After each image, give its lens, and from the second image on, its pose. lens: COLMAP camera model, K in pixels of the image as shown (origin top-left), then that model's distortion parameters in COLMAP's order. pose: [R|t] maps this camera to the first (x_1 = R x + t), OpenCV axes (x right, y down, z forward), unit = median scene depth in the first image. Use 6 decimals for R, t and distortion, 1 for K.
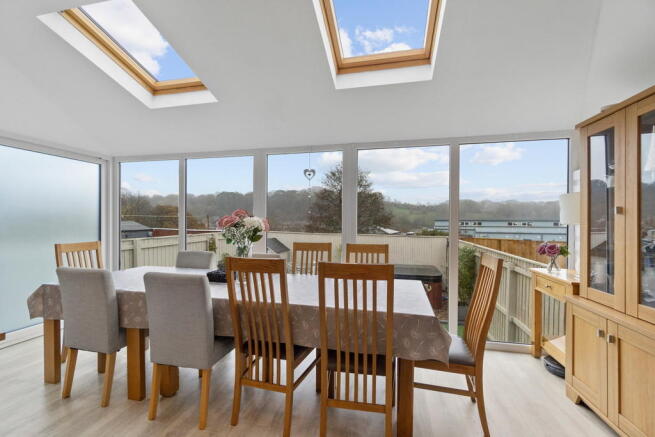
lens RADIAL K [[282.7, 0, 325.9], [0, 282.7, 220.2], [0, 0, 1]] dist [-0.003484, -0.000080]
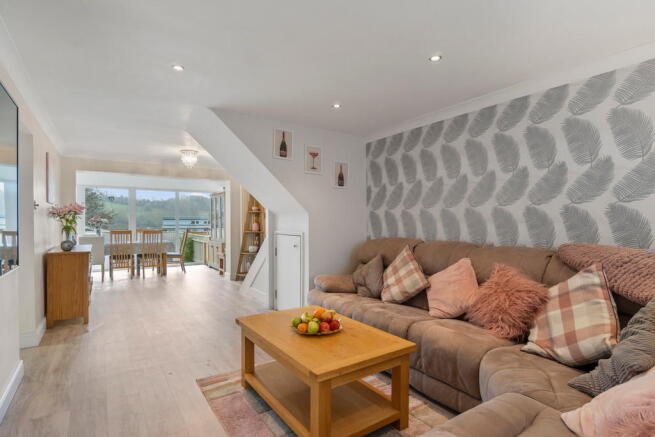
lens RADIAL K [[340.9, 0, 327.1], [0, 340.9, 219.5], [0, 0, 1]] dist [-0.001868, -0.000083]
pose [[0.680515, 0.002209, 0.732731, -0.089042], [-0.004420, 0.999990, 0.001090, -0.001933], [-0.732721, -0.003981, 0.680518, -0.209307]]
